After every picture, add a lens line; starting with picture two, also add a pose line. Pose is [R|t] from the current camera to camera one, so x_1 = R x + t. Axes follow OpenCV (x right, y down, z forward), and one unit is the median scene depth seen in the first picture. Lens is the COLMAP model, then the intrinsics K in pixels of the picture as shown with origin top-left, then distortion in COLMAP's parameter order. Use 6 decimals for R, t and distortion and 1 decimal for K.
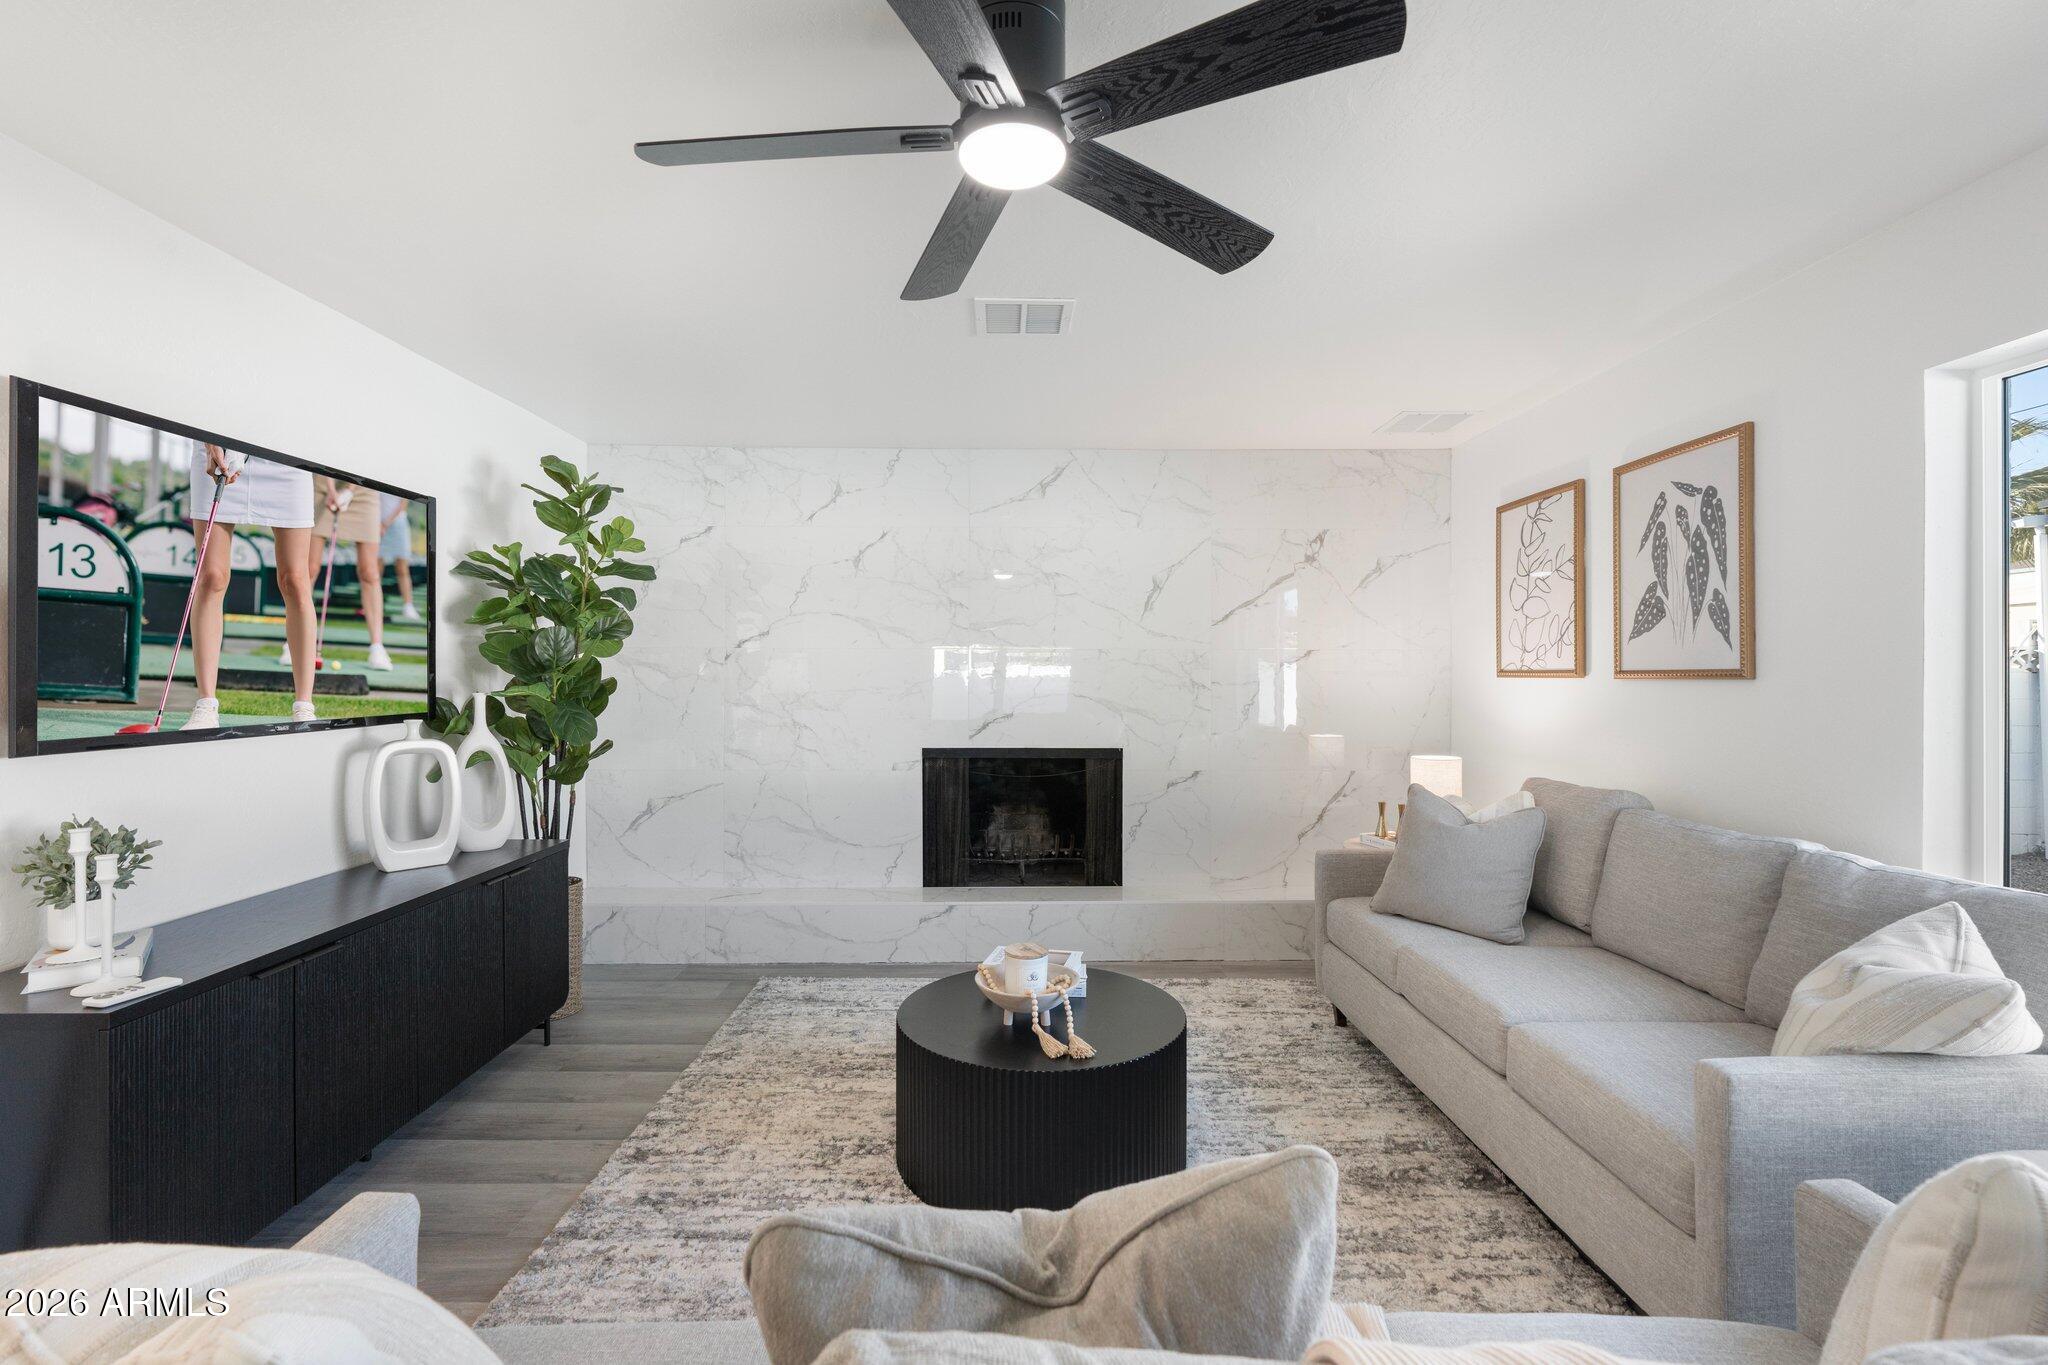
lens RADIAL K [[921.5, 0, 1021.5], [0, 921.5, 674.0], [0, 0, 1]] dist [-0.011044, 0.003739]
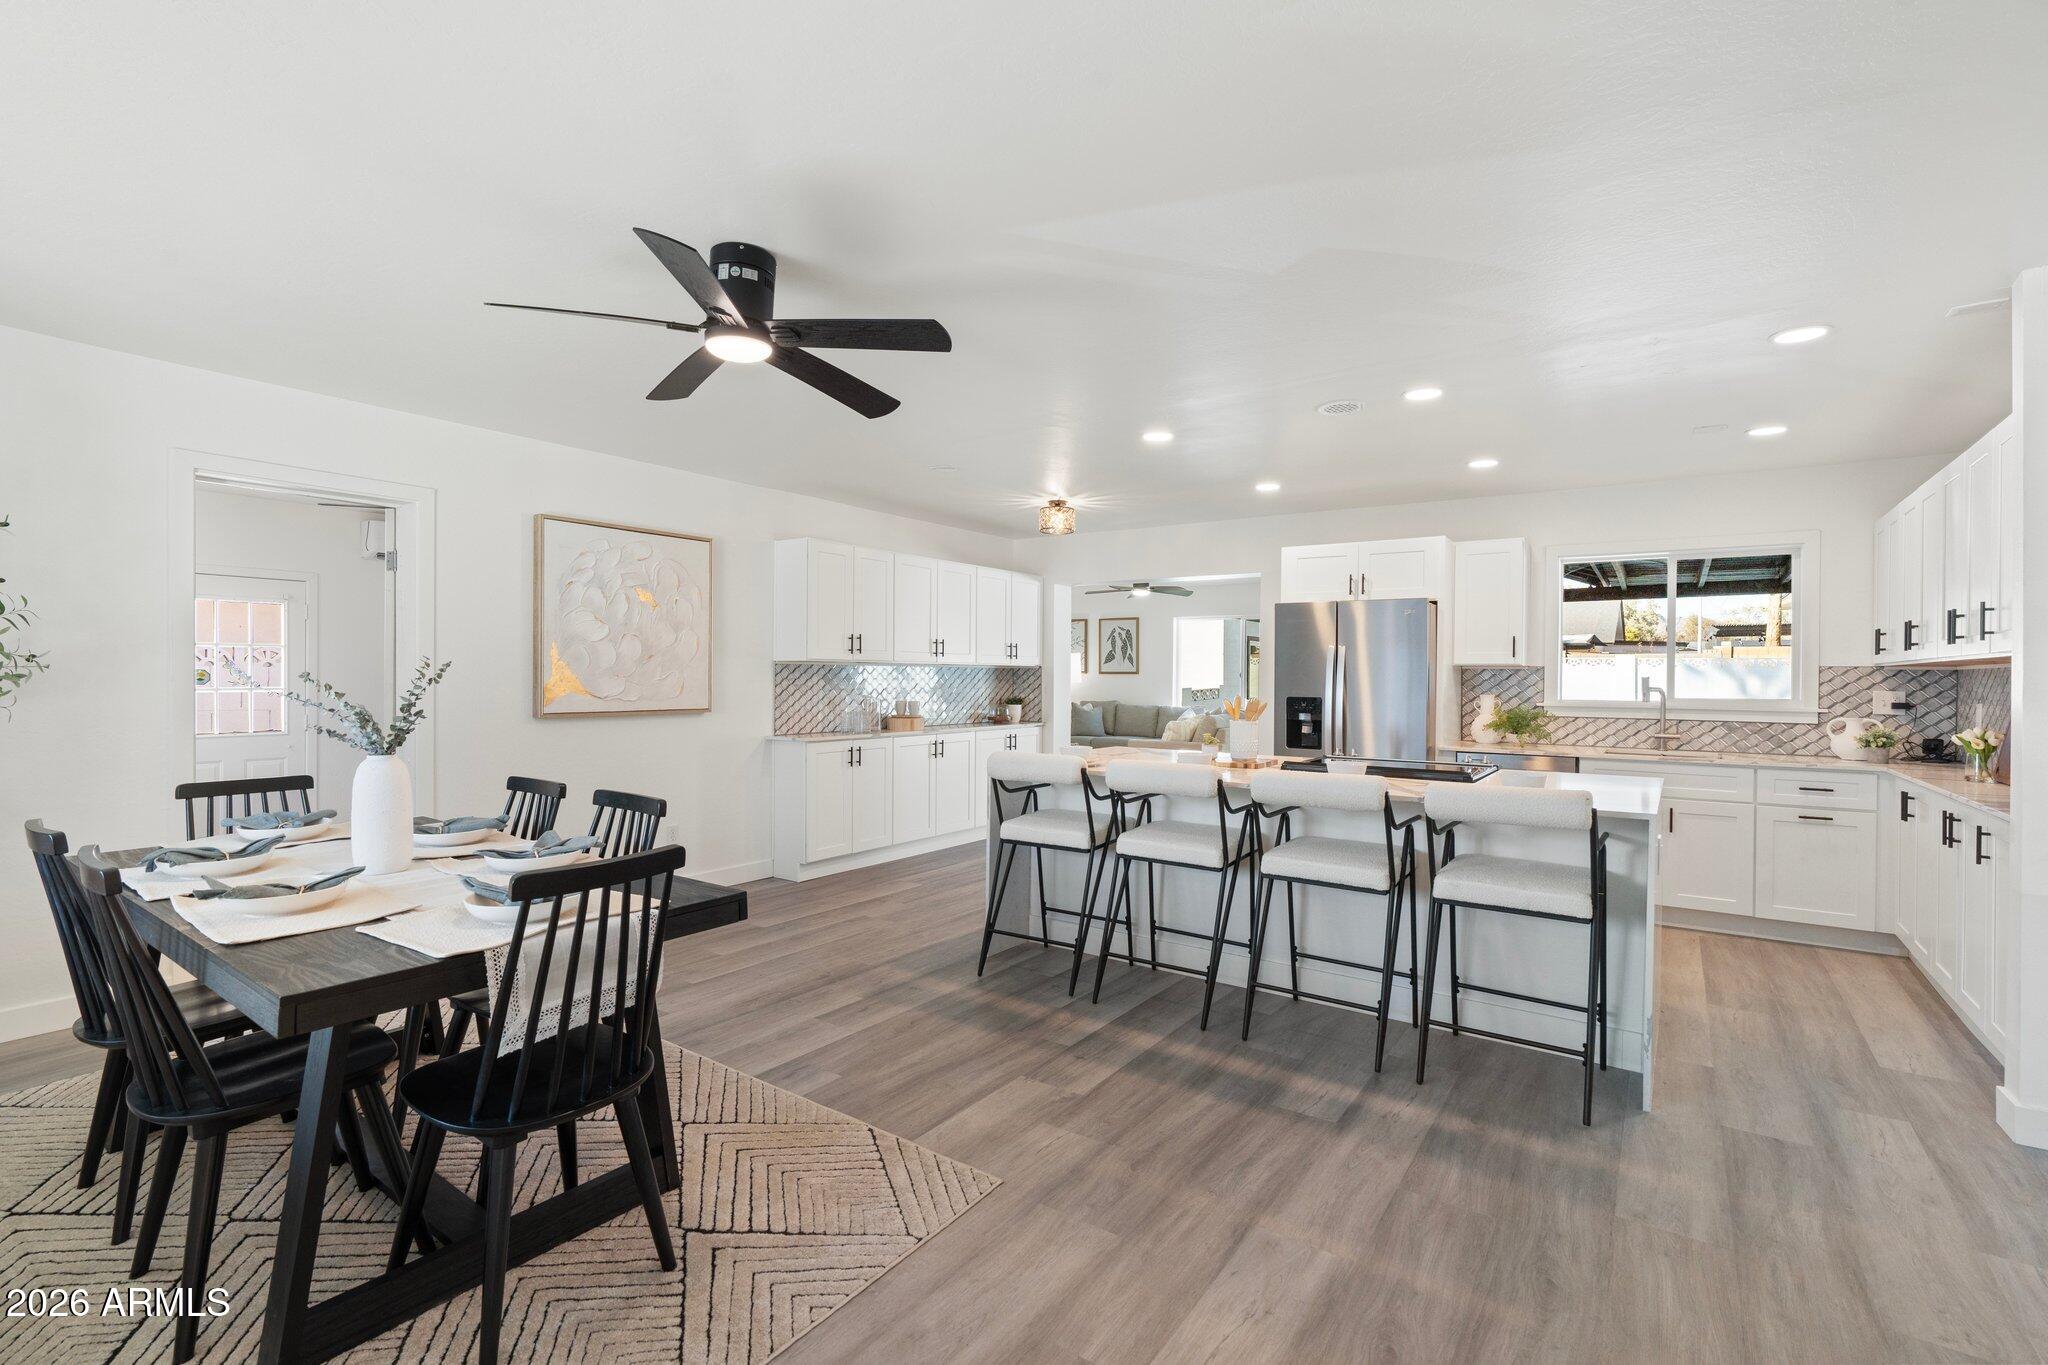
lens RADIAL K [[921.5, 0, 1024.5], [0, 921.5, 683.6], [0, 0, 1]] dist [-0.011044, 0.003739]
pose [[0.578290, -0.003868, 0.815822, -2.720191], [-0.004132, 0.999962, 0.007670, 0.016817], [-0.815821, -0.007806, 0.578252, -0.986287]]
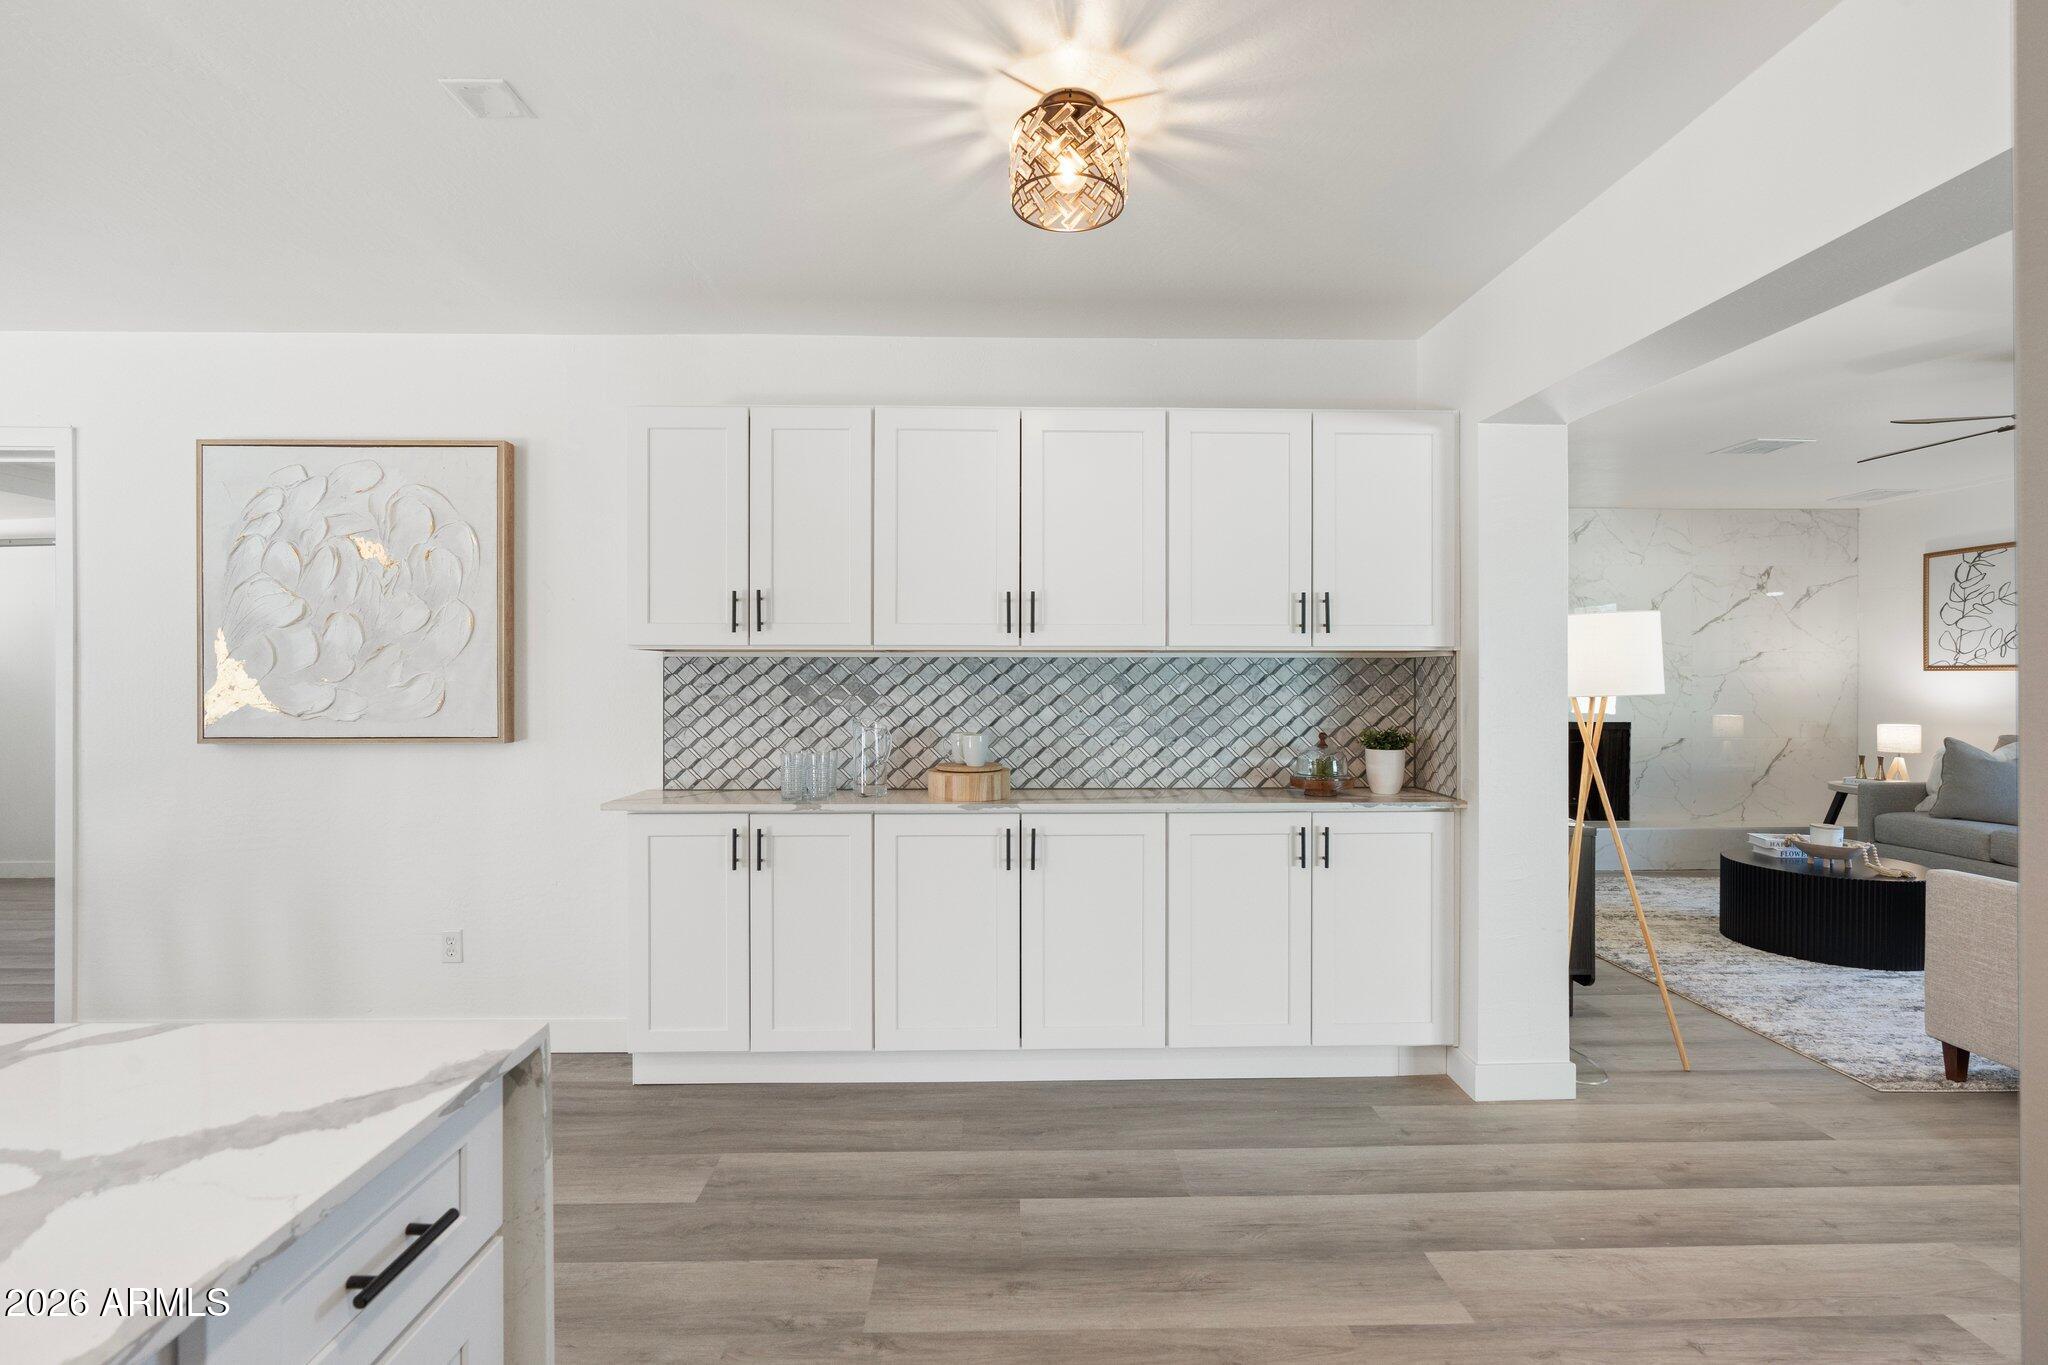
lens RADIAL K [[921.5, 0, 1021.0], [0, 921.5, 680.1], [0, 0, 1]] dist [-0.011044, 0.003739]
pose [[0.999810, -0.000508, 0.019478, -1.185188], [0.000428, 0.999992, 0.004082, 0.014419], [-0.019480, -0.004073, 0.999802, -0.524859]]
